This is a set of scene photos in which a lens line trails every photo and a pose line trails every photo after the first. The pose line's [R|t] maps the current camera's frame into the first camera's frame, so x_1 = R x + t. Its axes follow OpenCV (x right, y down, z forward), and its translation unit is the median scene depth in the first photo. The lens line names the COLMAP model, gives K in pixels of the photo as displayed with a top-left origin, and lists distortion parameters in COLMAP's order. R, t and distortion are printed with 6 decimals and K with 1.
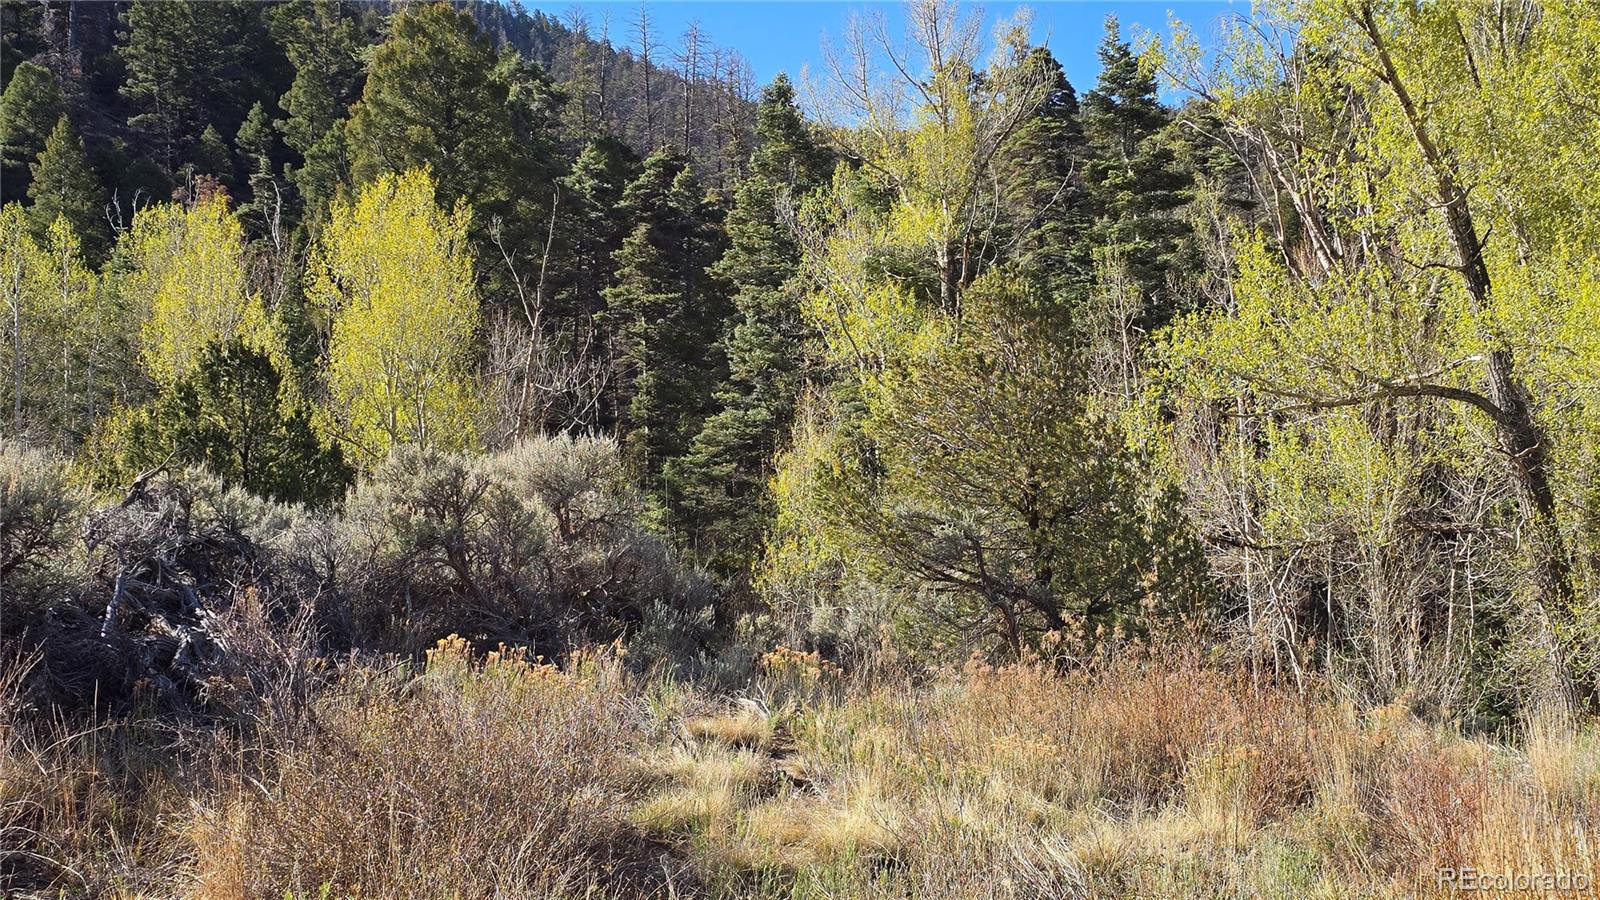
lens RADIAL K [[1055.8, 0, 805.1], [0, 1055.8, 448.3], [0, 0, 1]] dist [0.052682, -0.049969]
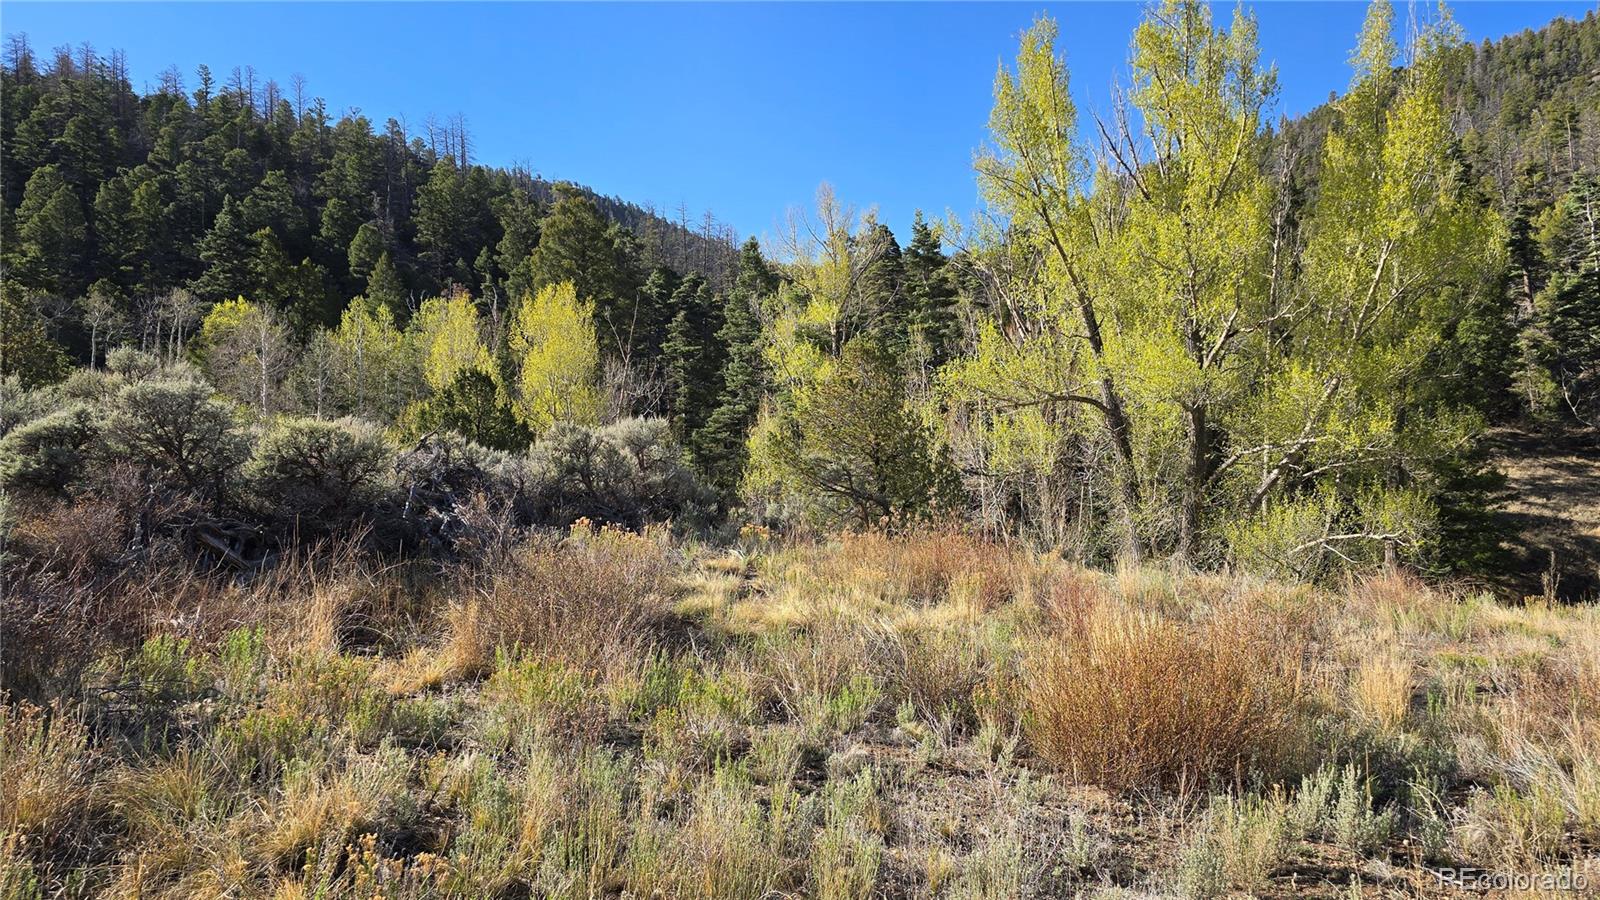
lens RADIAL K [[1055.8, 0, 812.8], [0, 1055.8, 440.5], [0, 0, 1]] dist [0.052682, -0.049969]
pose [[0.997502, 0.007060, 0.070290, -0.046028], [-0.011289, 0.998138, 0.059949, -0.089966], [-0.069736, -0.060592, 0.995724, -0.981219]]
